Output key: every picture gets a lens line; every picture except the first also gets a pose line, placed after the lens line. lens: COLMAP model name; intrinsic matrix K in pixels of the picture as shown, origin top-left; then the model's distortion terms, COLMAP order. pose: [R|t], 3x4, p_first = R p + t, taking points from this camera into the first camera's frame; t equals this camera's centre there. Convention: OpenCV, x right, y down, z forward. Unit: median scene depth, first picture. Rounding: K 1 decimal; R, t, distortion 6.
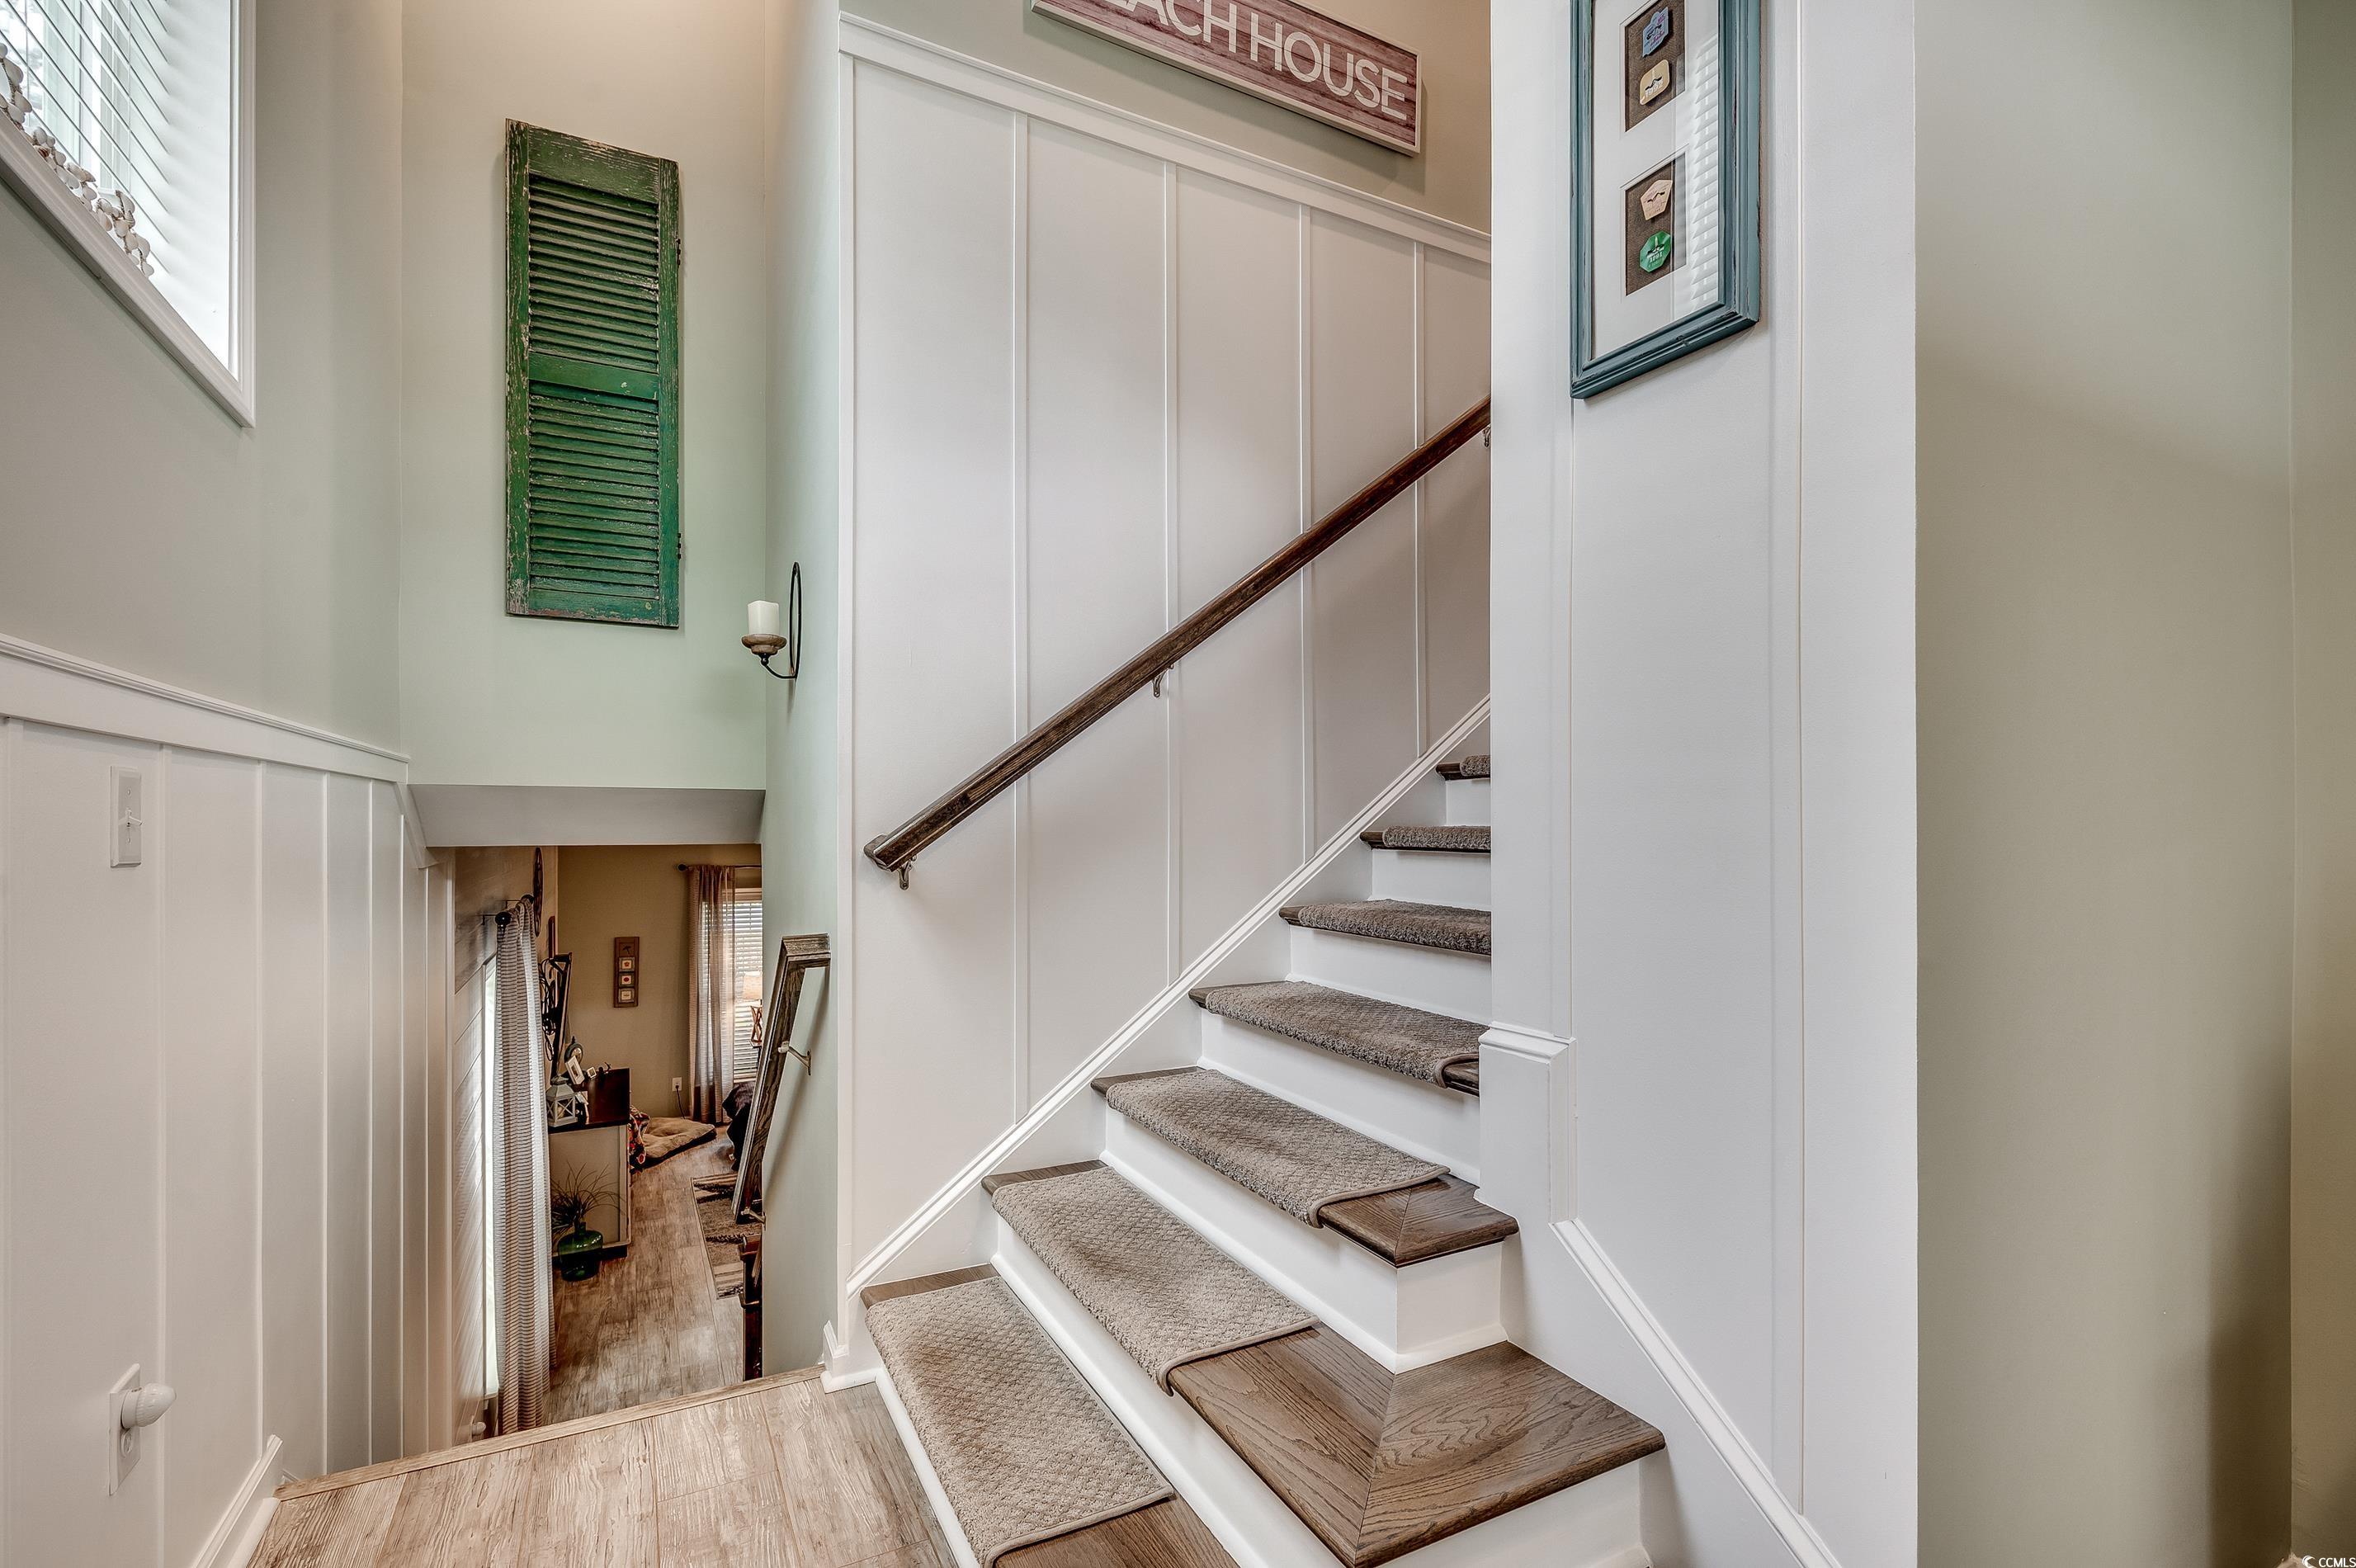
lens RADIAL K [[1064.9, 0, 1180.3], [0, 1064.9, 801.3], [0, 0, 1]] dist [-0.000176, -0.000309]
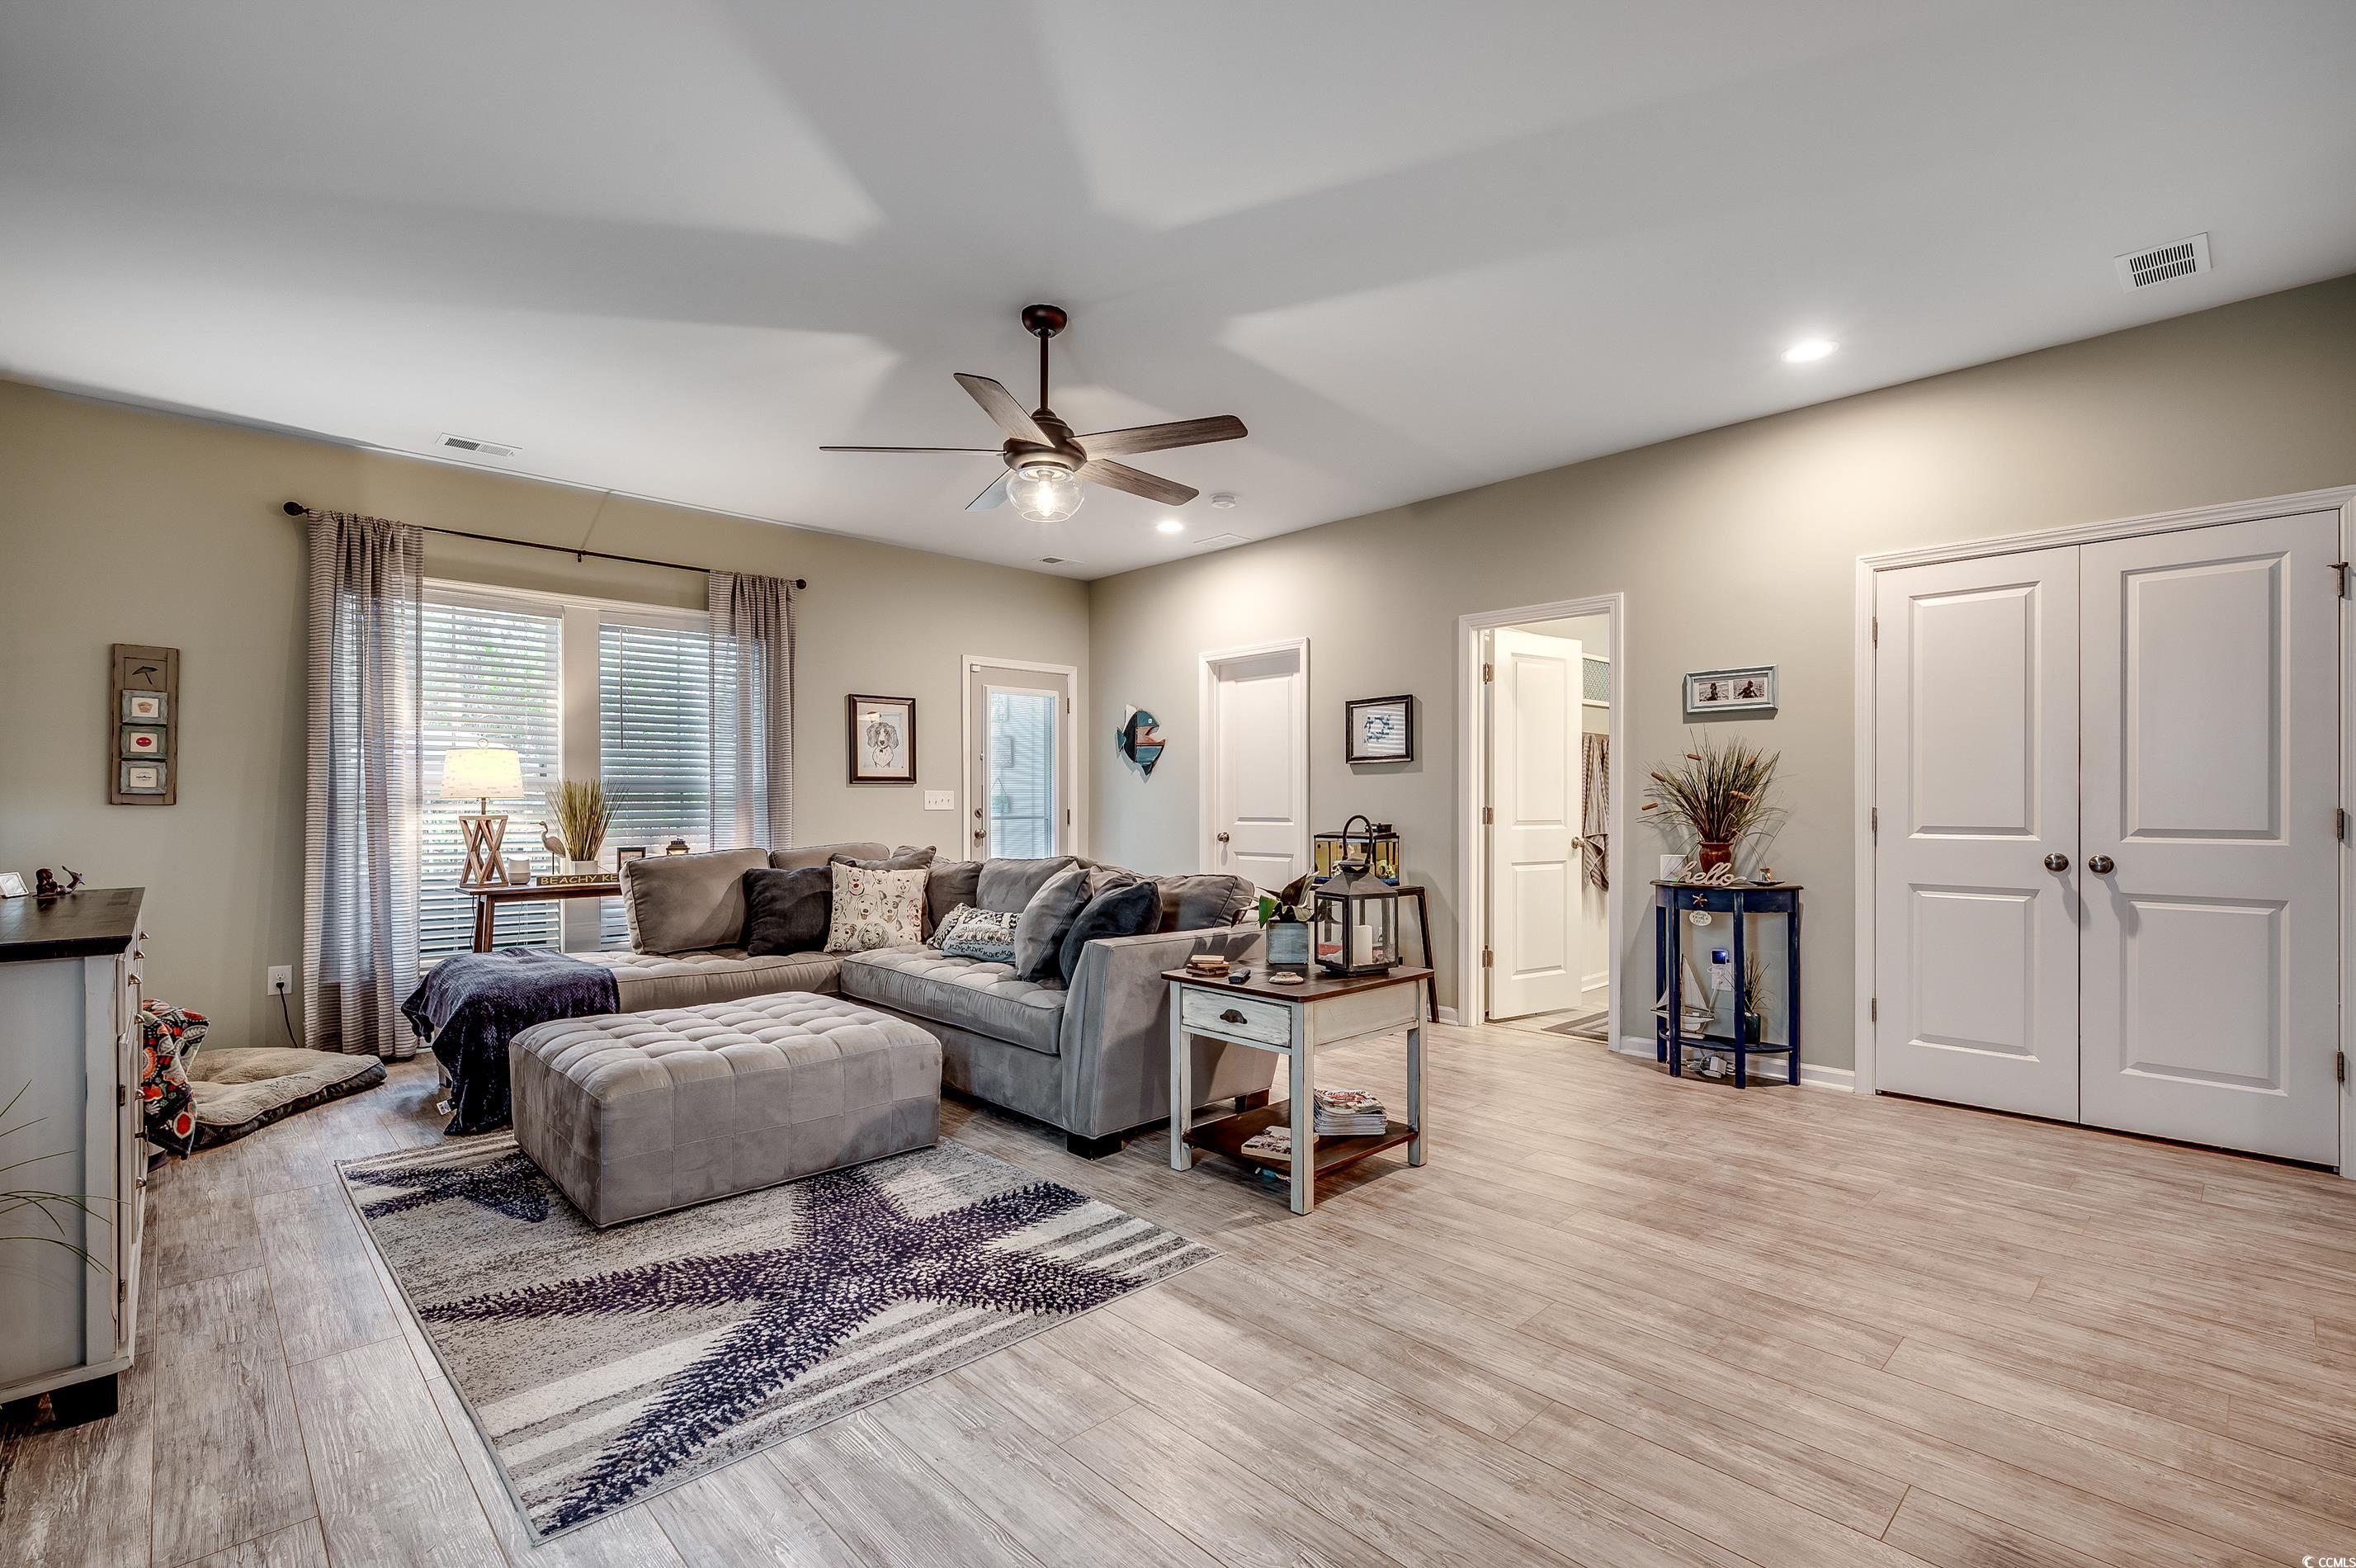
lens RADIAL K [[1064.9, 0, 1180.3], [0, 1064.9, 801.3], [0, 0, 1]] dist [-0.000176, -0.000309]
pose [[0.960871, 0.007915, 0.276885, -0.254433], [-0.011425, 0.999874, 0.011065, 0.200776], [-0.276762, -0.013795, 0.960839, 0.506546]]
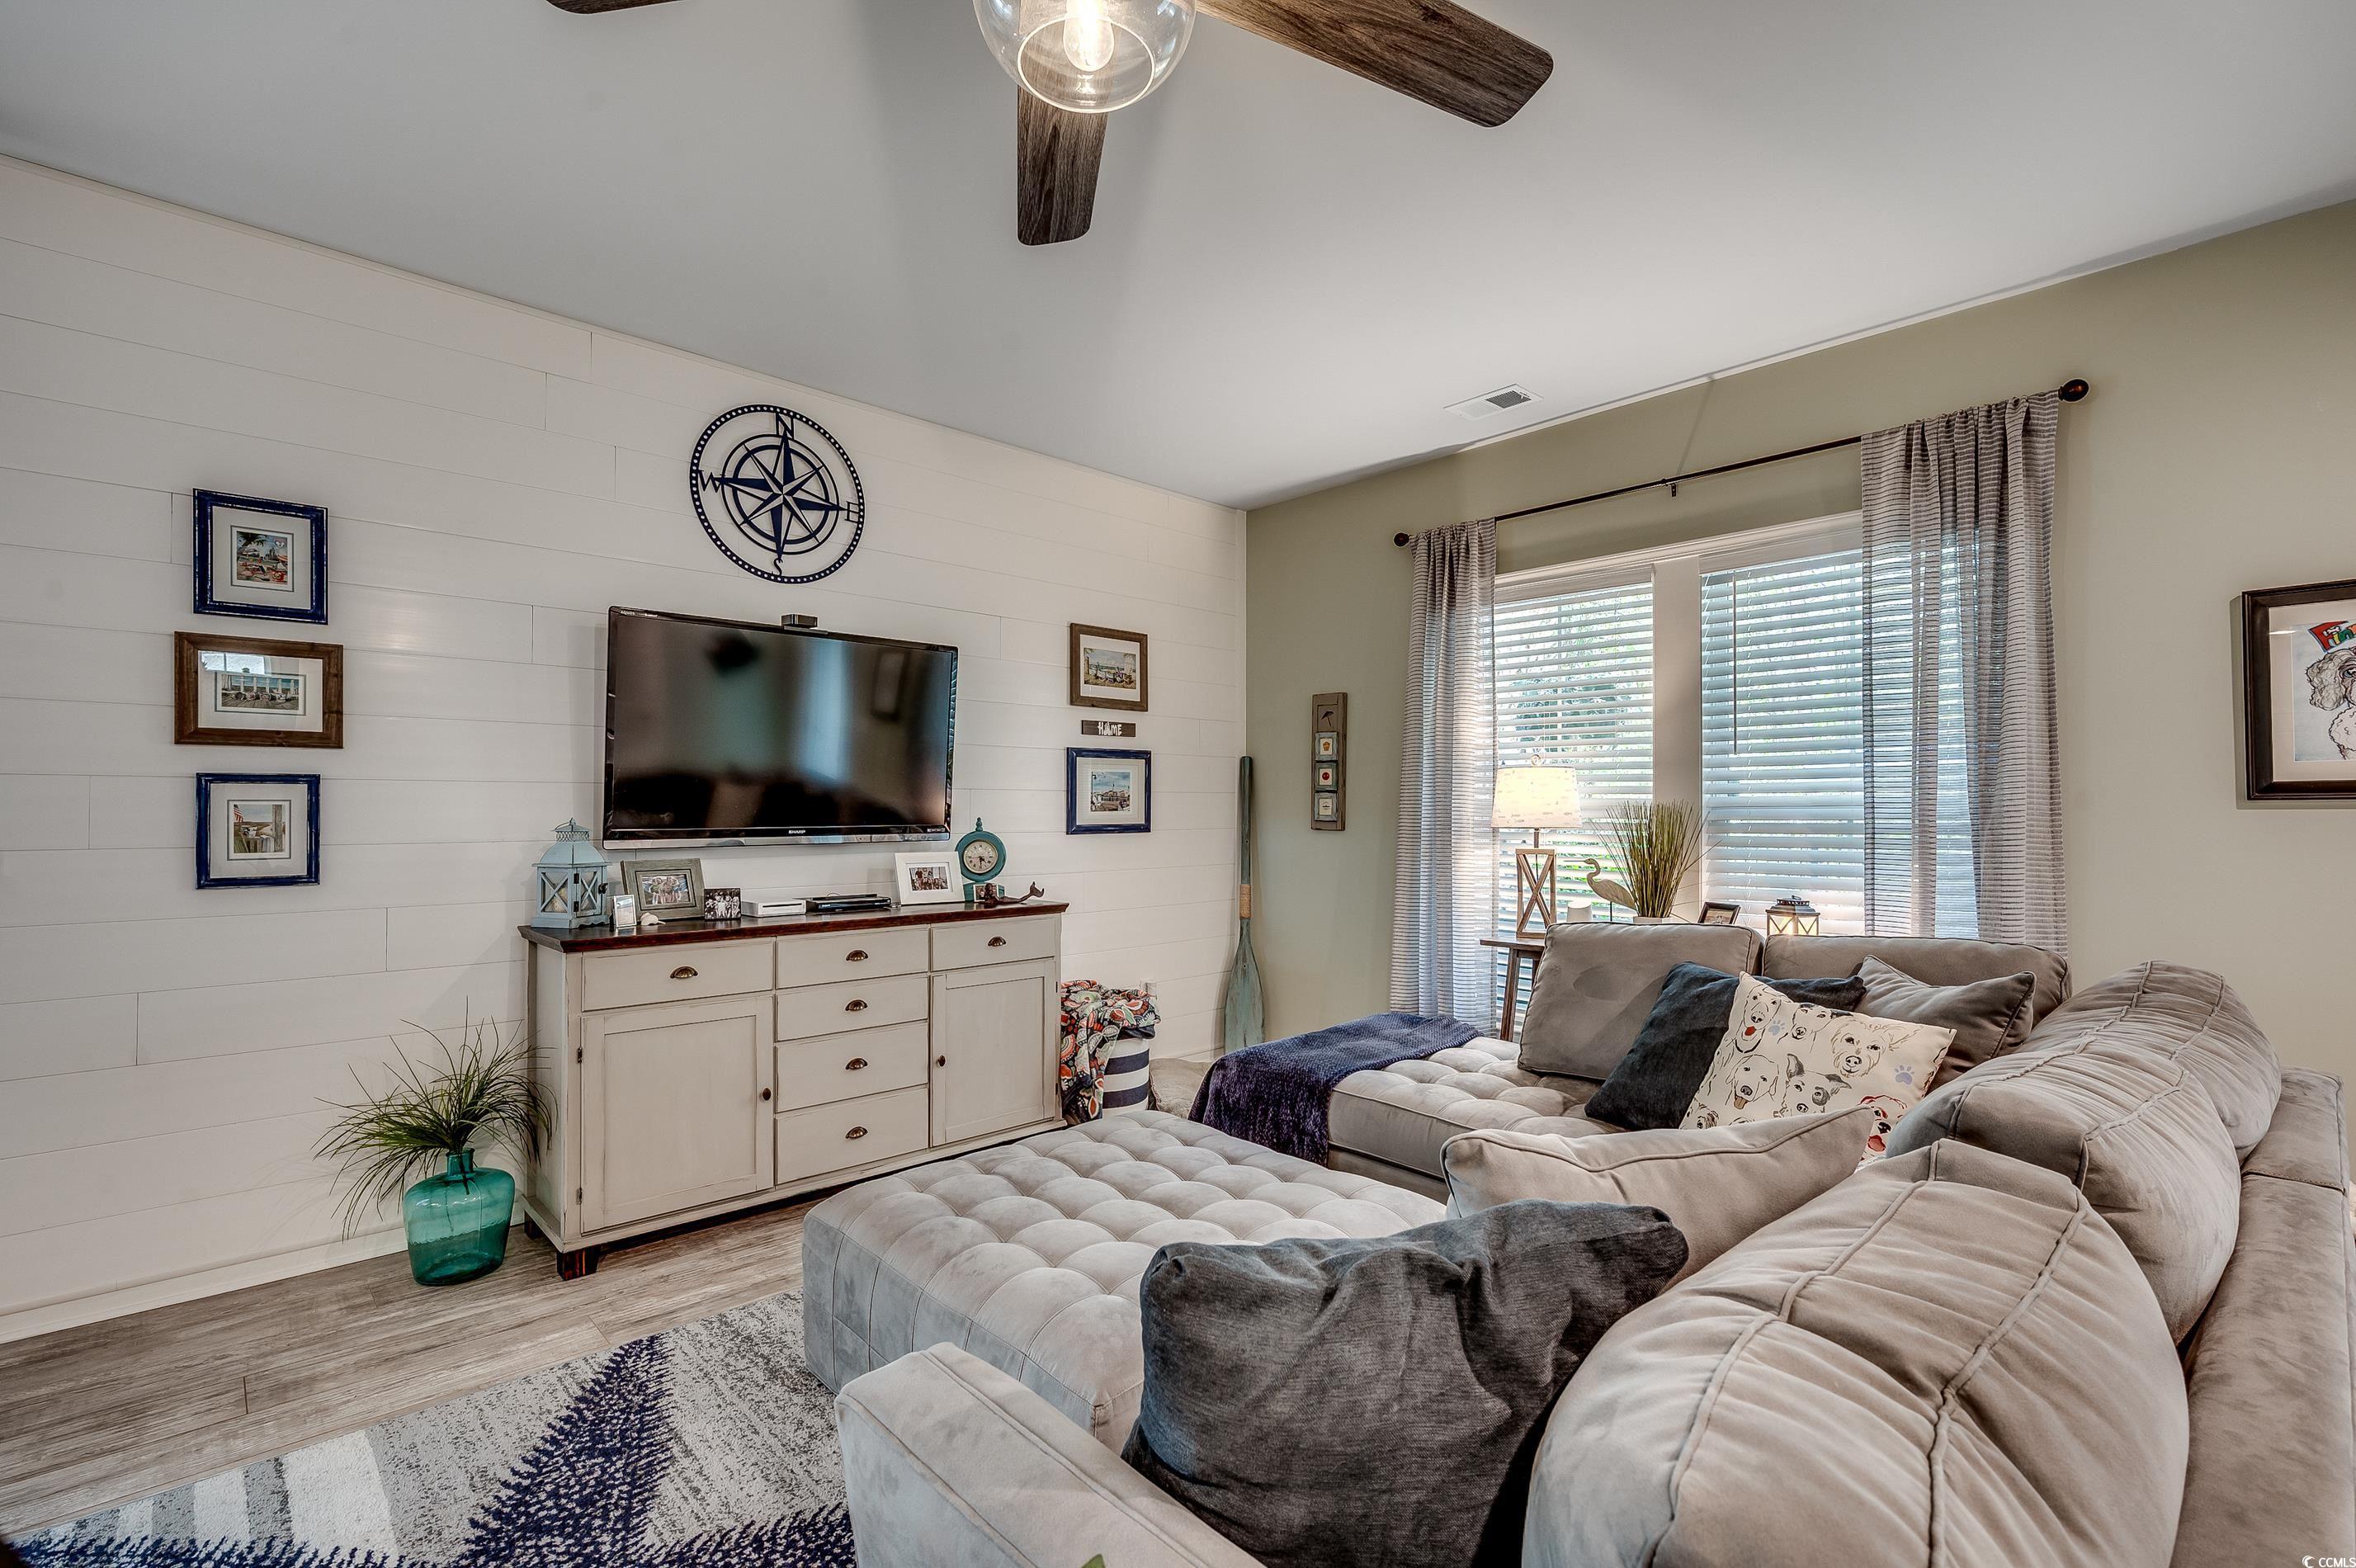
lens RADIAL K [[1055.7, 0, 1187.6], [0, 1055.7, 796.7], [0, 0, 1]] dist [0.002027, 0.000415]
pose [[0.267617, -0.002483, -0.963522, -0.054667], [0.014725, 0.999890, 0.001513, 0.193443], [0.963413, -0.014593, 0.267625, 0.880328]]
